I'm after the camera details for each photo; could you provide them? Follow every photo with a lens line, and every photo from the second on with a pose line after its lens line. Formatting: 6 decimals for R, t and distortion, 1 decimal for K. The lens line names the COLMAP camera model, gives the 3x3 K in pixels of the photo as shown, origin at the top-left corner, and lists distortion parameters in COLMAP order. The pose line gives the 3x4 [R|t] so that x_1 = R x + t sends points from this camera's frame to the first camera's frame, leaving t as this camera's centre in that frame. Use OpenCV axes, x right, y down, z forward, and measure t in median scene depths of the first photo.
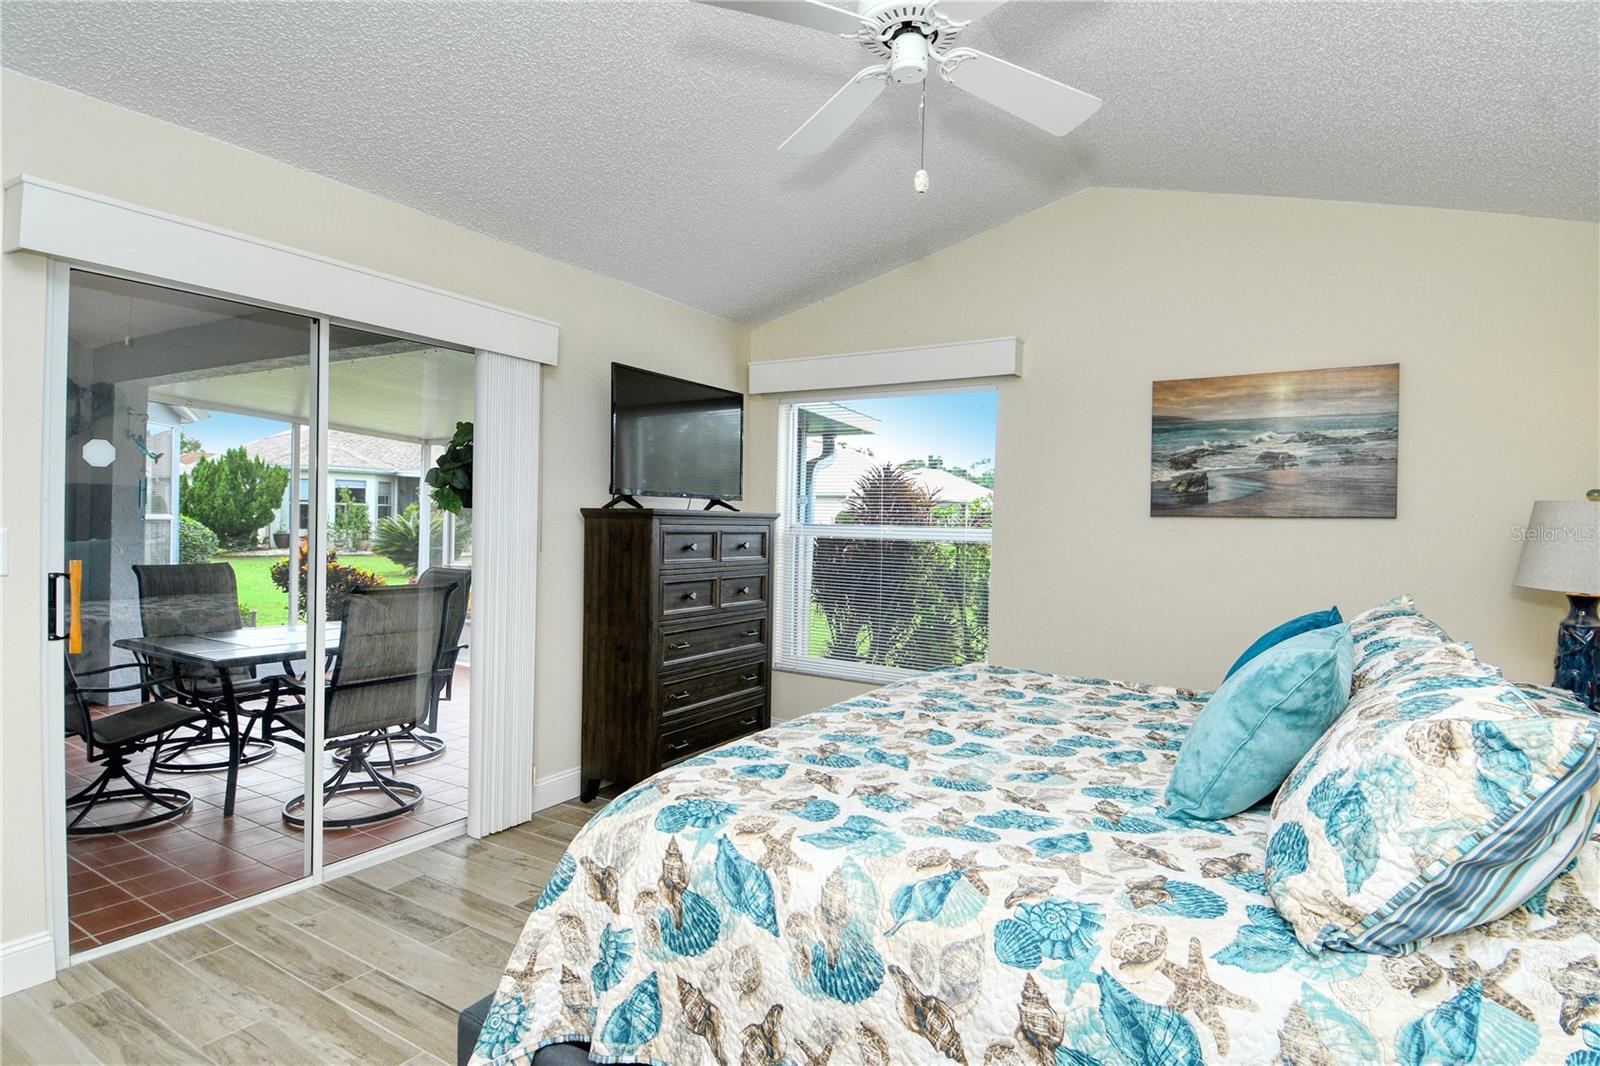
lens RADIAL K [[841.7, 0, 798.7], [0, 841.7, 523.3], [0, 0, 1]] dist [0.017642, -0.022350]
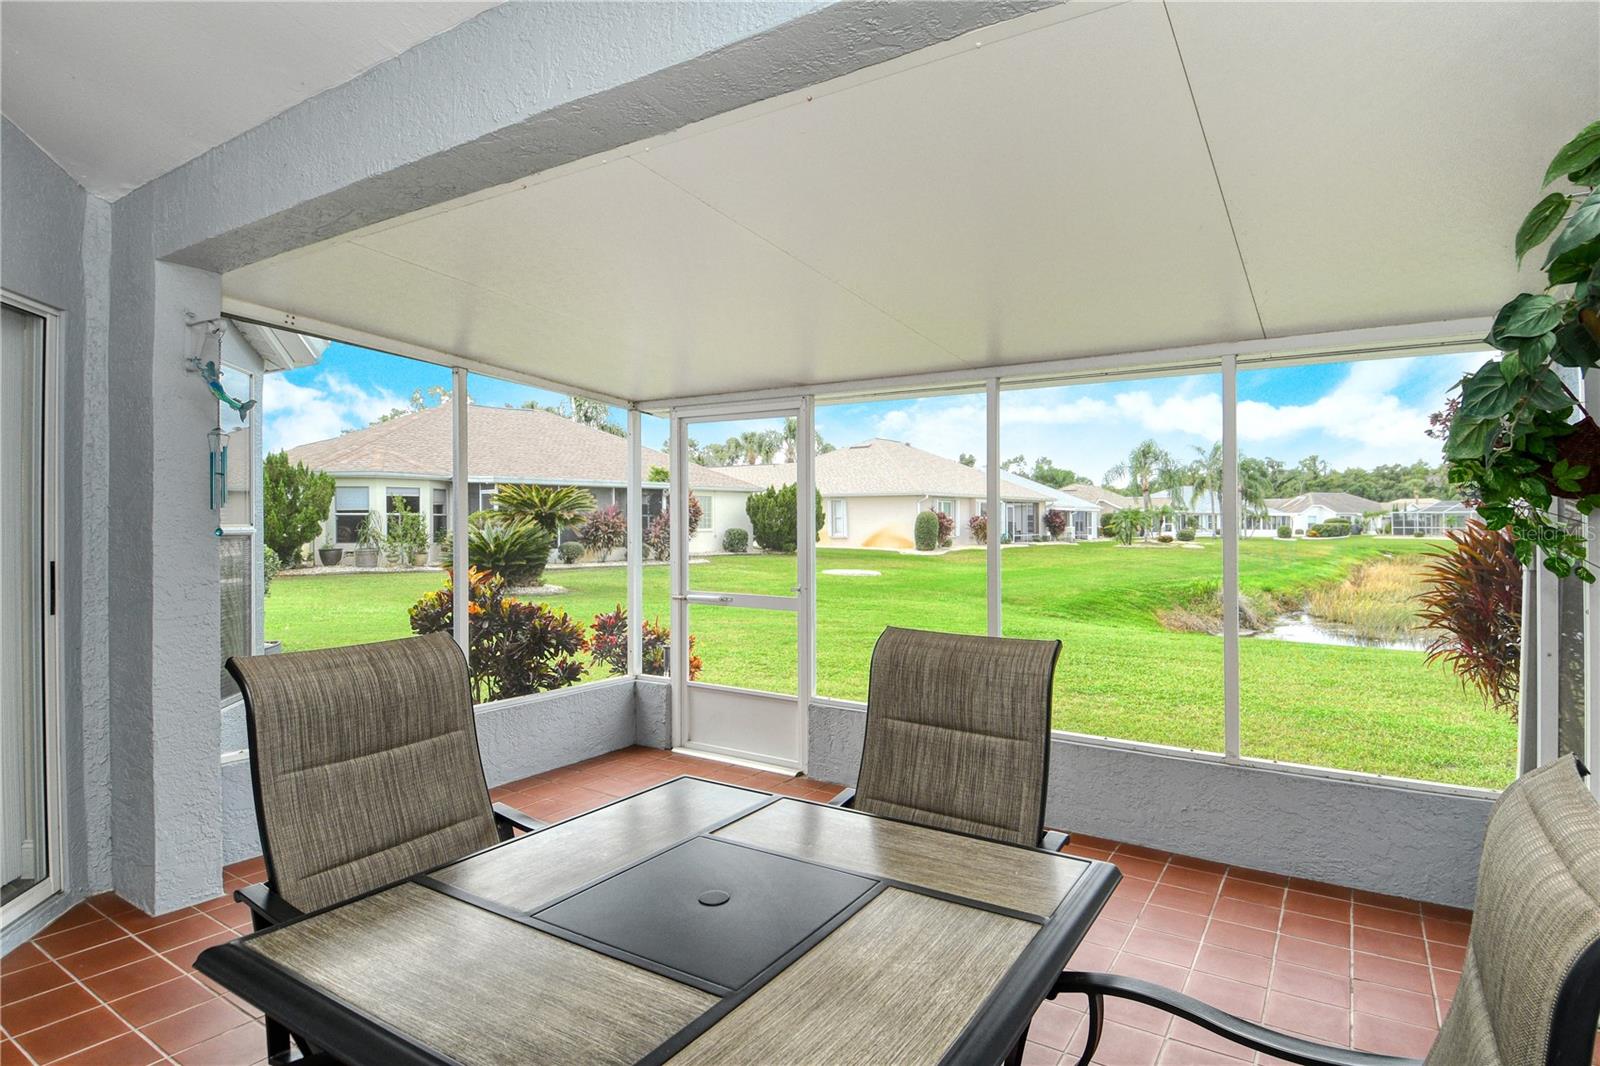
lens RADIAL K [[841.7, 0, 808.3], [0, 841.7, 524.9], [0, 0, 1]] dist [0.017642, -0.022350]
pose [[0.999754, -0.020440, -0.008573, -0.100413], [0.020420, 0.999789, -0.002353, -0.000682], [0.008619, 0.002177, 0.999960, 0.117620]]
